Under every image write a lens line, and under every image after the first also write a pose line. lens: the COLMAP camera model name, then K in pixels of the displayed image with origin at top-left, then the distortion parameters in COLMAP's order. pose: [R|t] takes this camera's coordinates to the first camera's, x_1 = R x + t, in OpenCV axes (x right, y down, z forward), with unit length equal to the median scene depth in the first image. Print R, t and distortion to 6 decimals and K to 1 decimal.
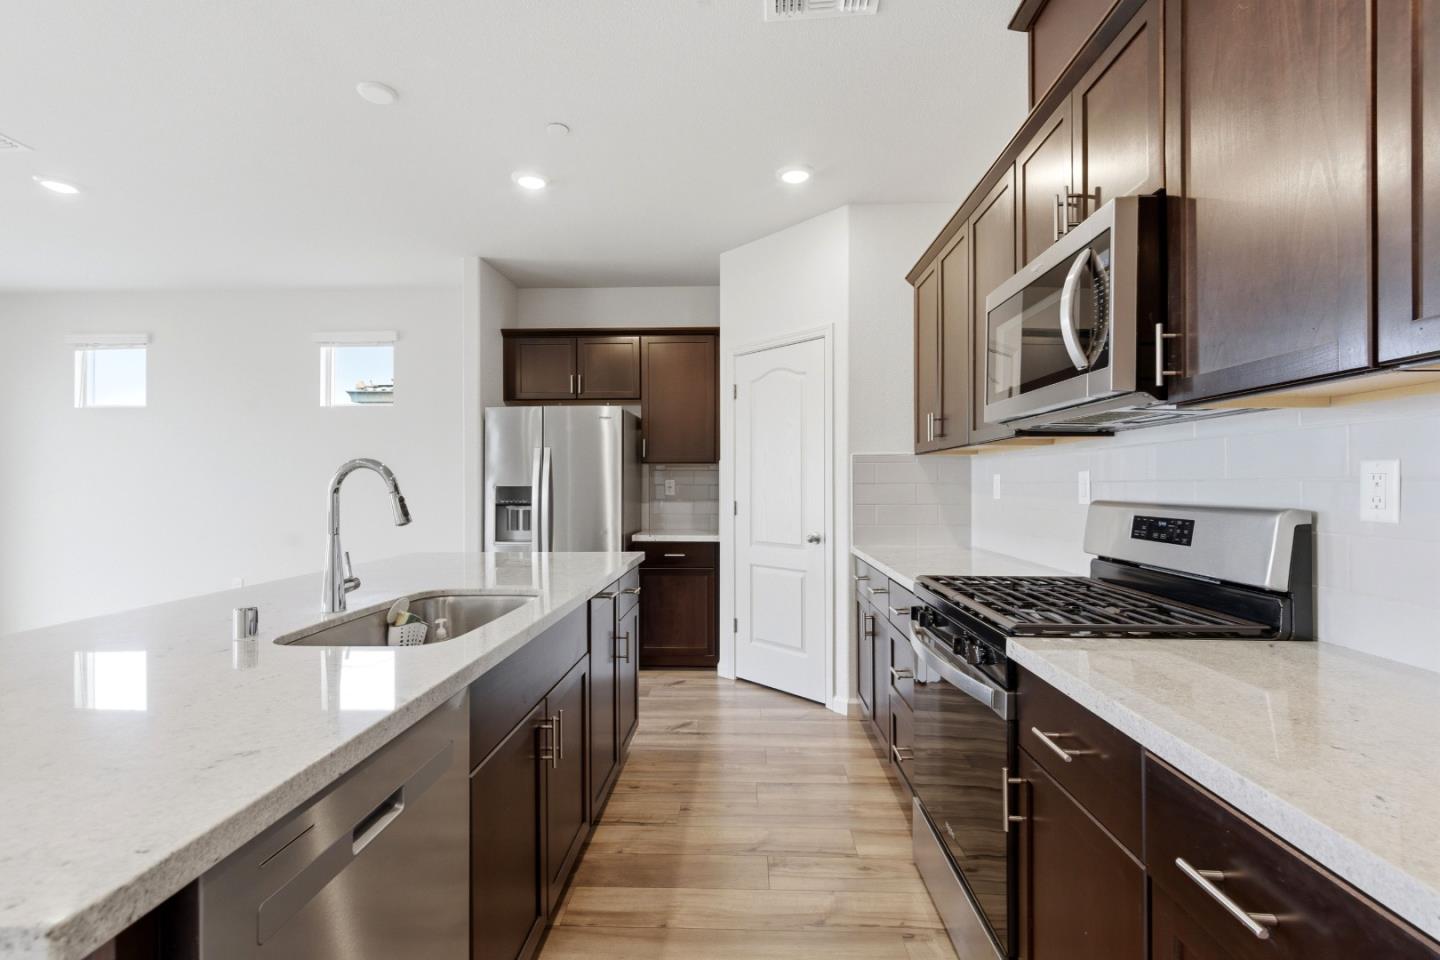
lens RADIAL K [[652.7, 0, 721.0], [0, 652.7, 483.7], [0, 0, 1]] dist [0.002208, 0.000470]
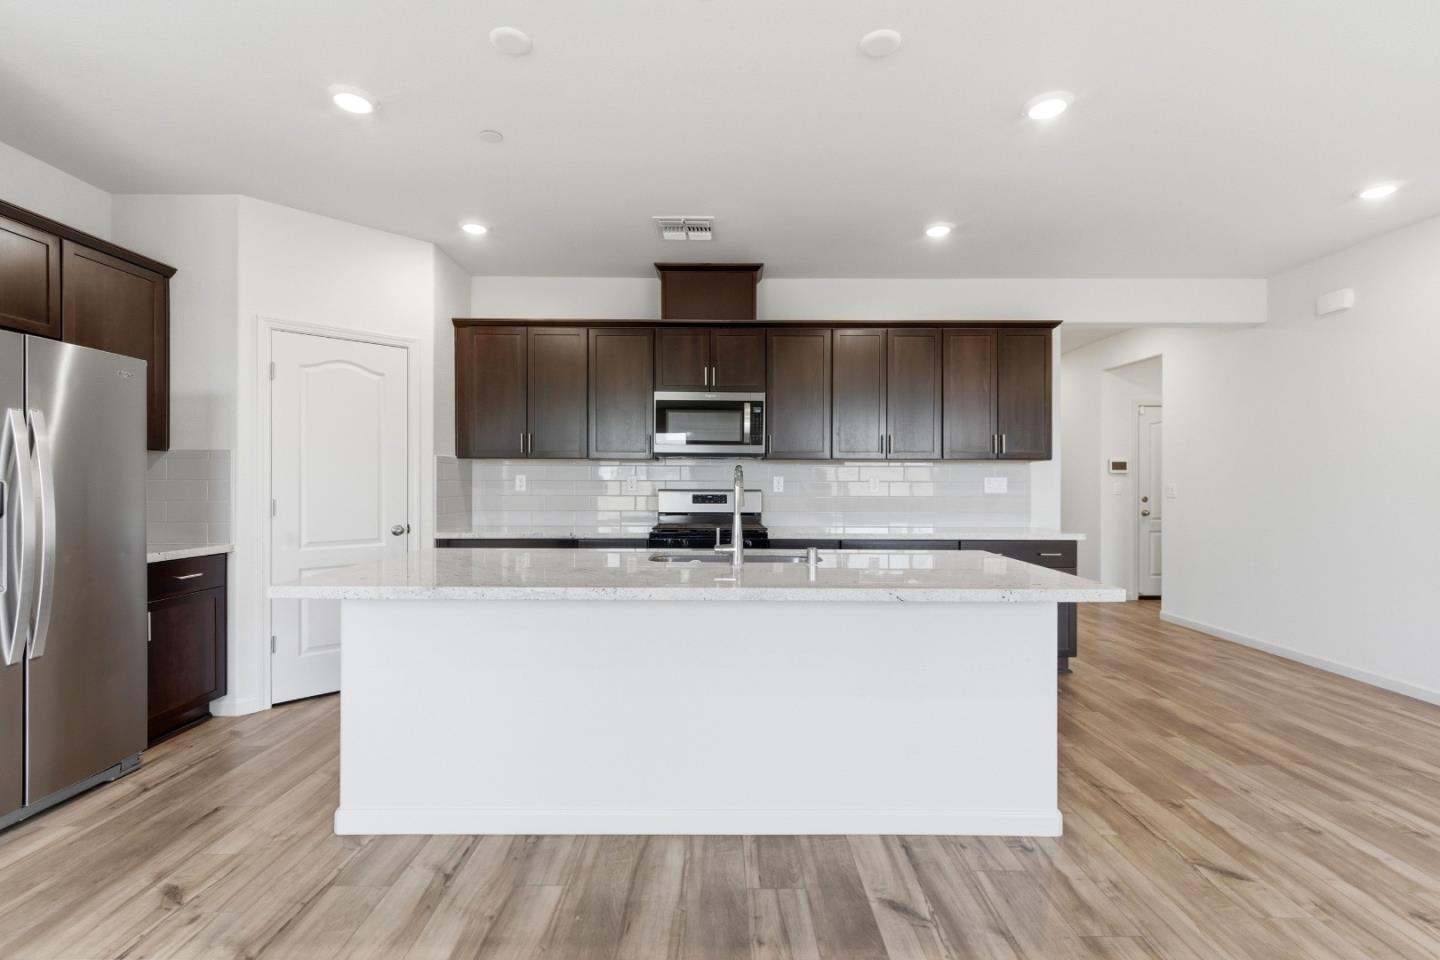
lens RADIAL K [[656.3, 0, 719.2], [0, 656.3, 483.9], [0, 0, 1]] dist [0.003835, -0.000900]
pose [[-0.043014, 0.000664, 0.999074, -1.808295], [-0.005267, 0.999986, -0.000891, 0.008289], [-0.999061, -0.005300, -0.043010, 0.947069]]
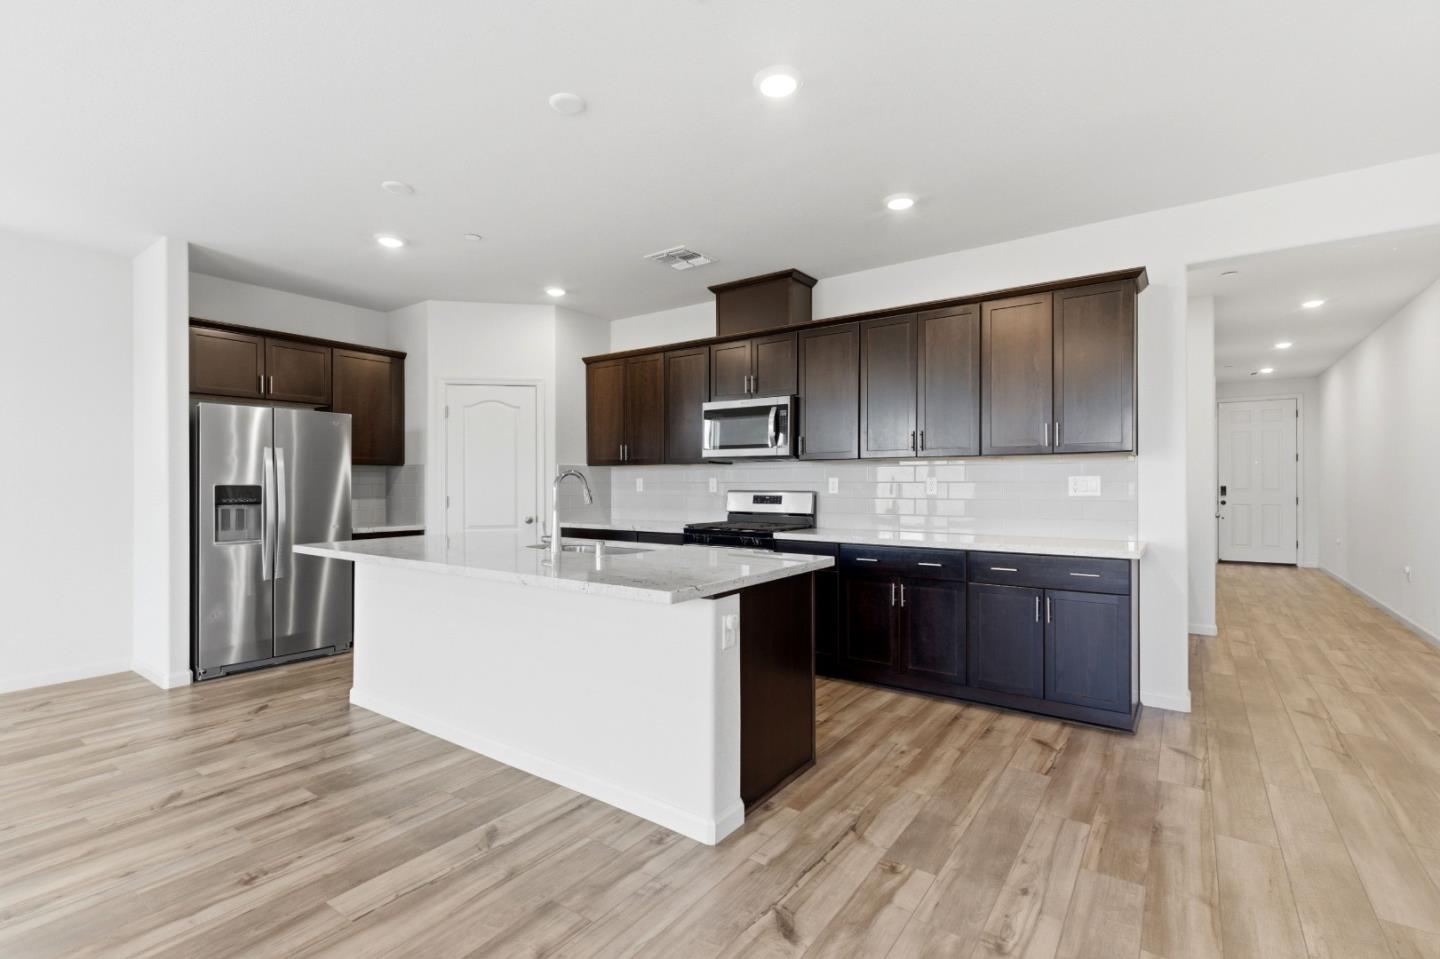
lens RADIAL K [[652.7, 0, 721.0], [0, 652.7, 483.2], [0, 0, 1]] dist [0.002208, 0.000470]
pose [[0.546875, 0.002134, 0.837211, -1.608372], [-0.001686, 0.999998, -0.001448, 0.002601], [-0.837212, -0.000620, 0.546877, -0.346307]]
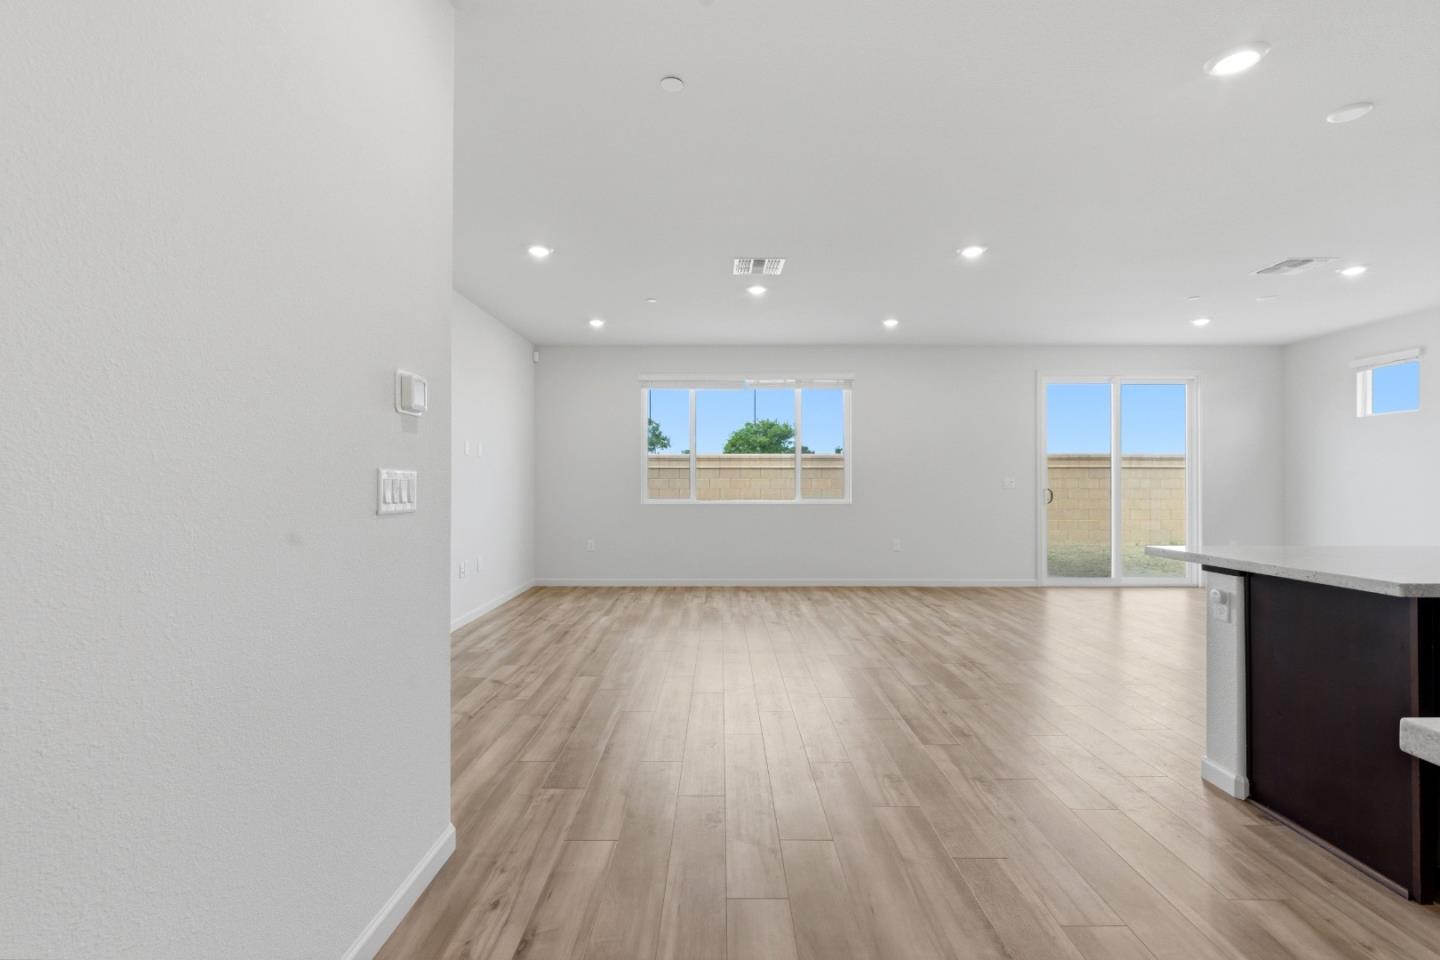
lens RADIAL K [[656.3, 0, 719.2], [0, 656.3, 483.9], [0, 0, 1]] dist [0.003835, -0.000900]
pose [[0.039541, 0.004416, -0.999208, 0.647817], [0.005784, 0.999972, 0.004648, 0.016285], [0.999201, -0.005963, 0.039514, -0.757051]]
